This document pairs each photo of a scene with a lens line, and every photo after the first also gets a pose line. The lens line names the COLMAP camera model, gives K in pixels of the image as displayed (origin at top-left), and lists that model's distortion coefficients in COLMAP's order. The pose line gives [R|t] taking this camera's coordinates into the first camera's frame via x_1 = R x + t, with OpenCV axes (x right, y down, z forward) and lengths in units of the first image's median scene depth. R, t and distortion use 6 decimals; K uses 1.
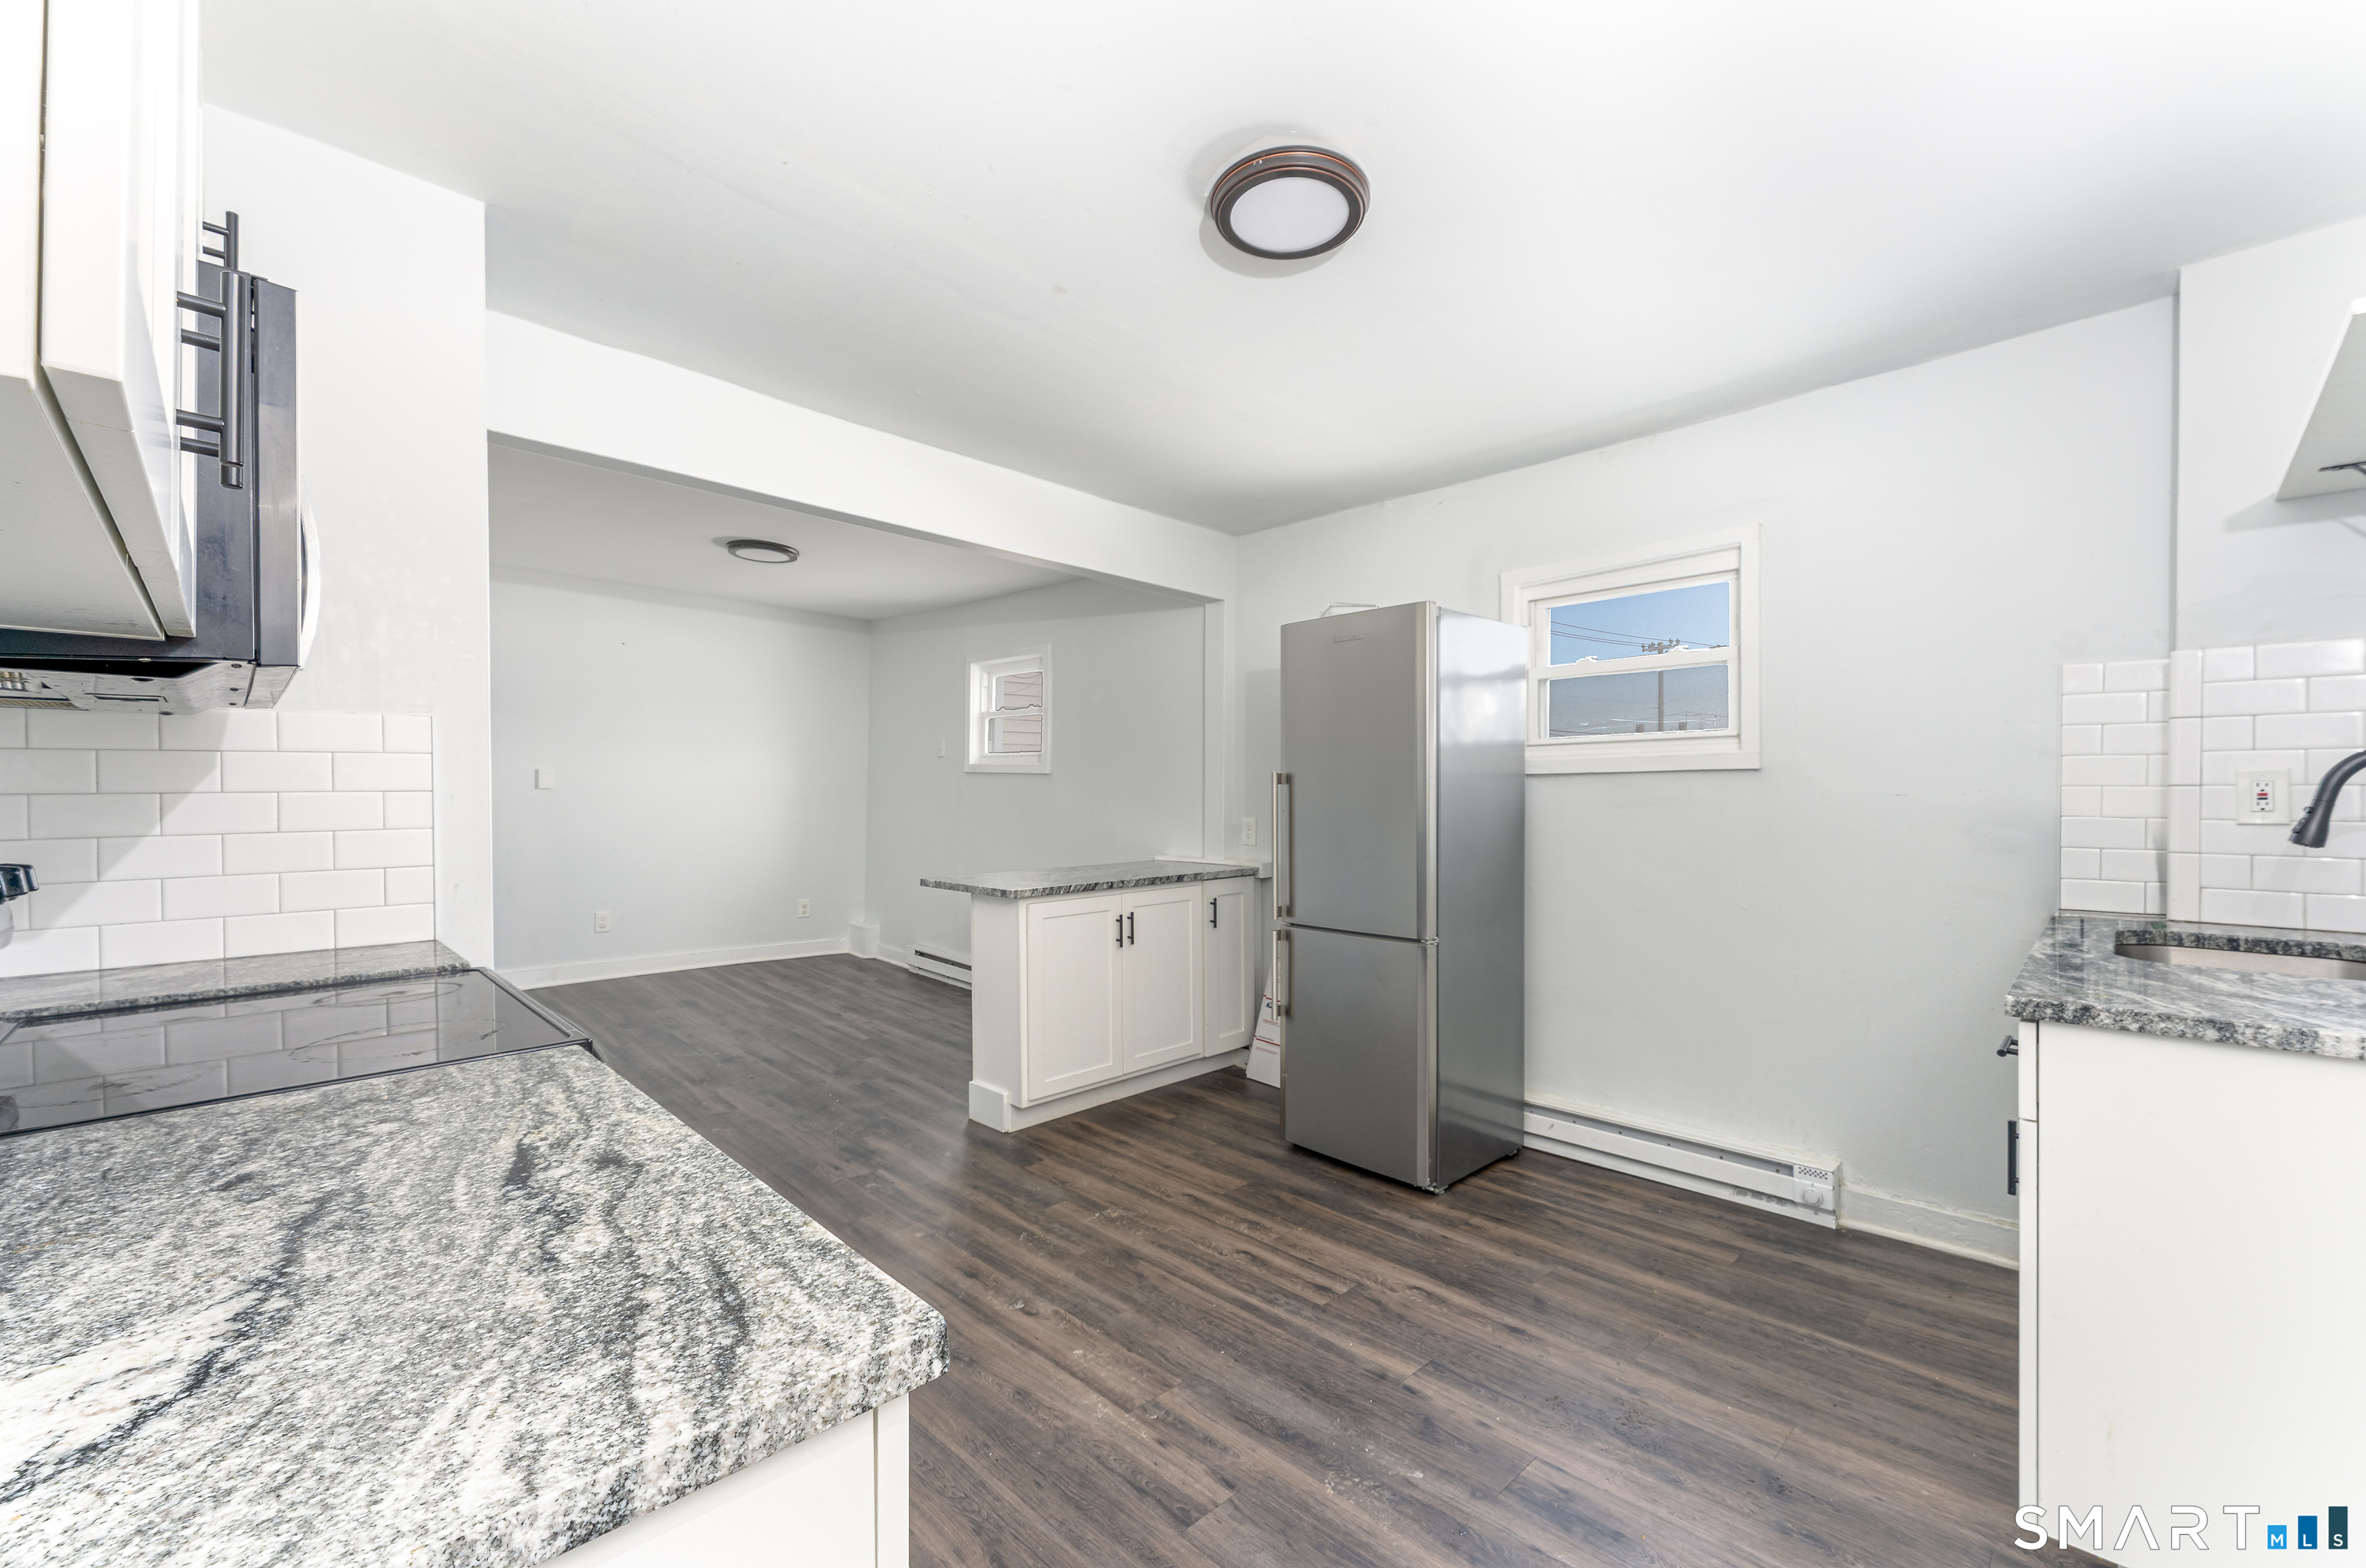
lens RADIAL K [[965.1, 0, 1183.0], [0, 965.1, 784.0], [0, 0, 1]] dist [0.015868, 0.000058]
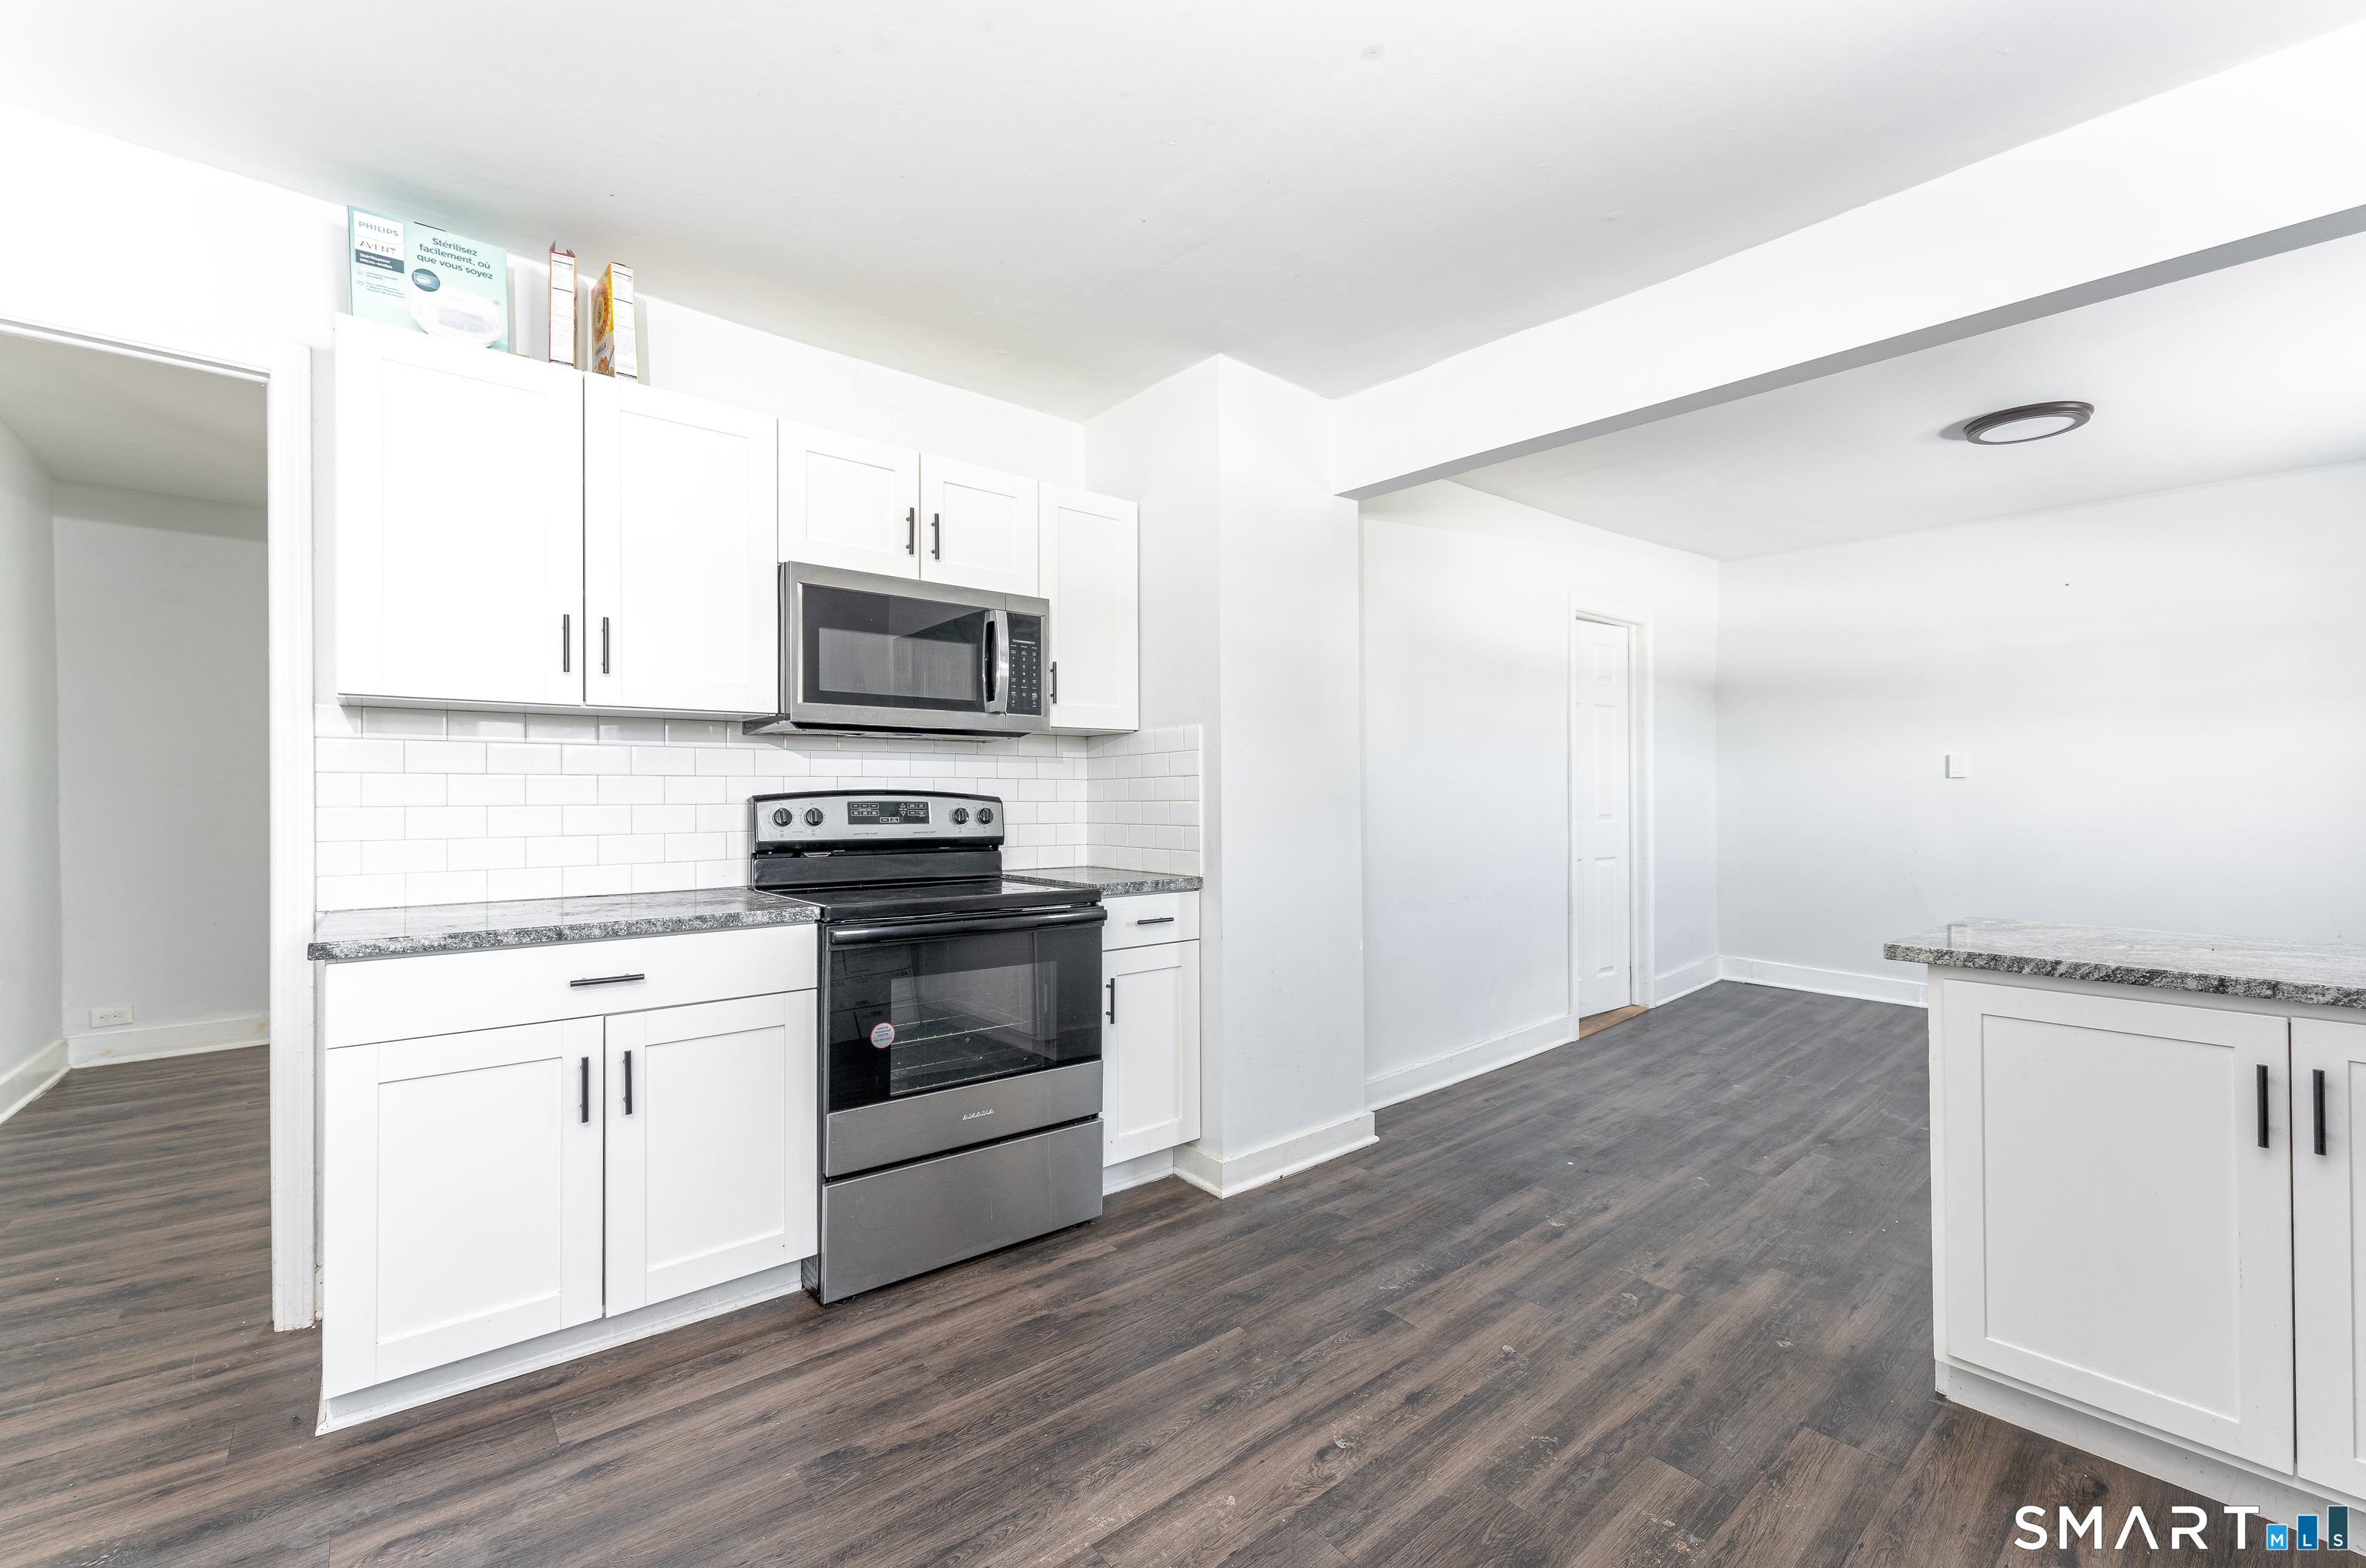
lens RADIAL K [[980.4, 0, 1180.2], [0, 980.4, 788.8], [0, 0, 1]] dist [0.001332, 0.000028]
pose [[-0.074134, -0.002838, -0.997244, 0.393512], [0.007289, 0.999968, -0.003388, 0.018411], [0.997222, -0.007520, -0.074111, 0.607234]]
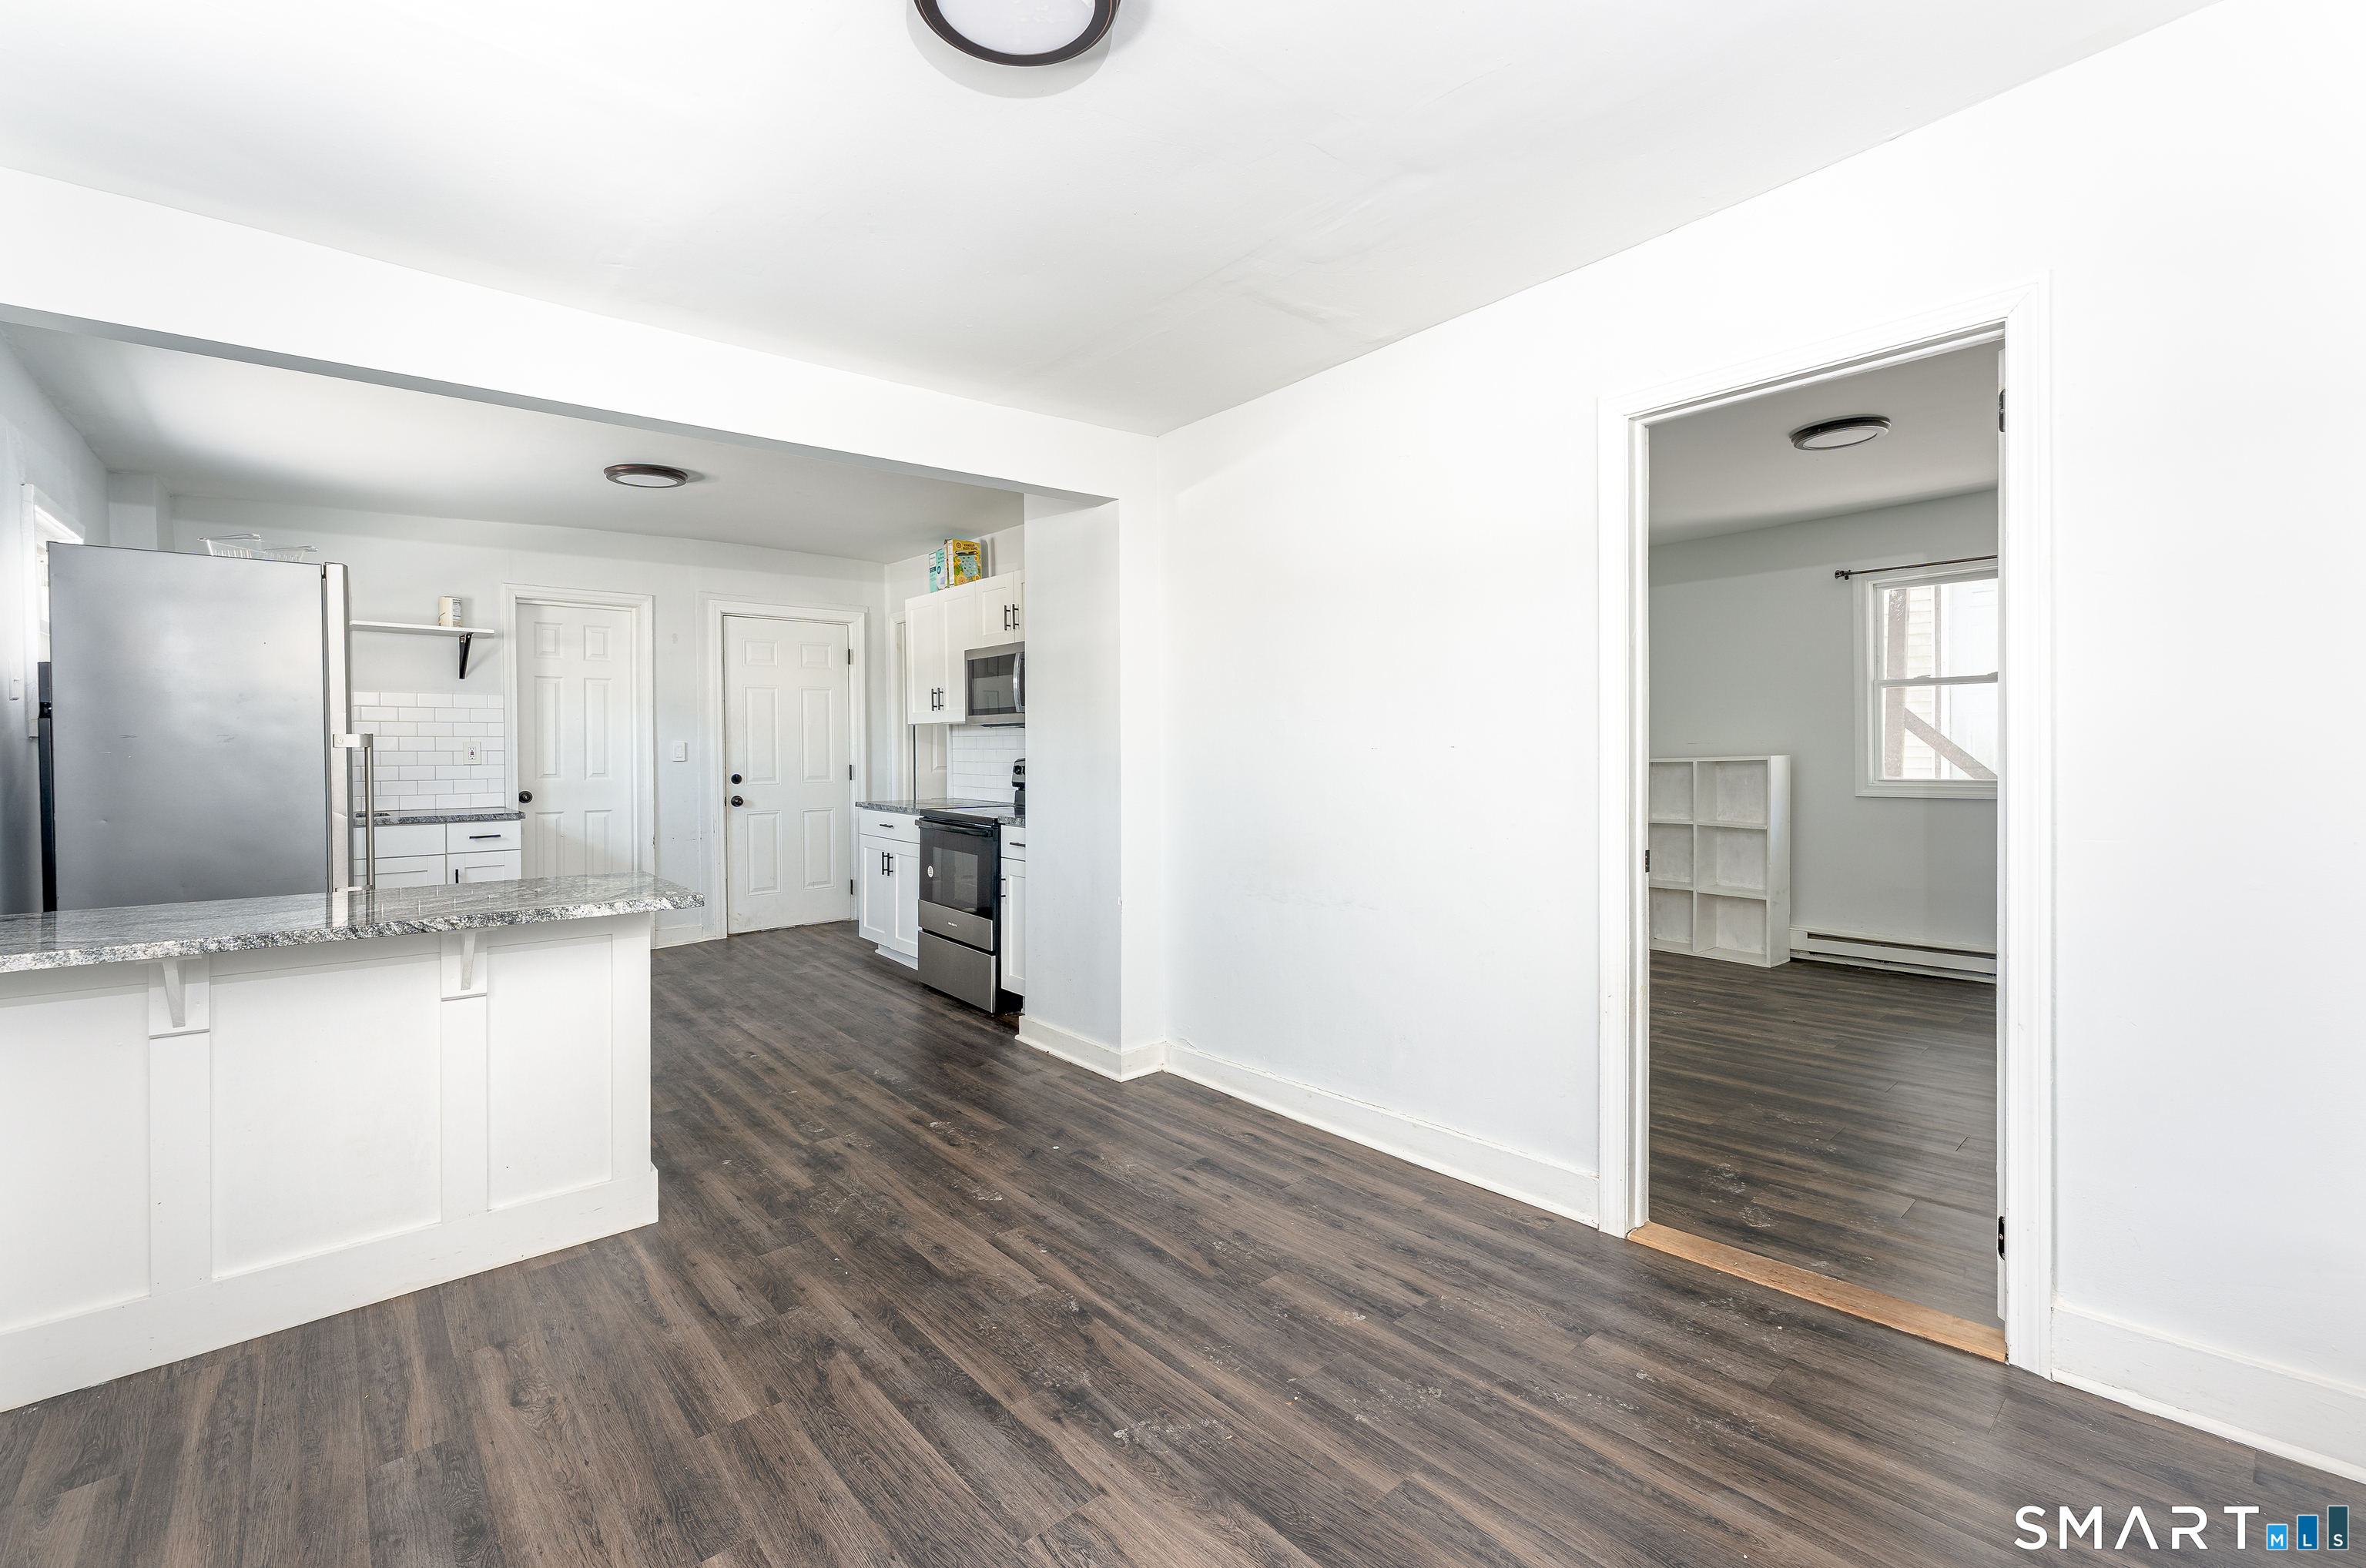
lens RADIAL K [[1005.8, 0, 1169.4], [0, 1005.8, 761.0], [0, 0, 1]] dist [-0.001596, -0.000195]
pose [[-0.997198, 0.002419, 0.074763, -0.663708], [0.003200, 0.999942, 0.010327, 0.006006], [-0.074733, 0.010537, -0.997148, 1.742980]]
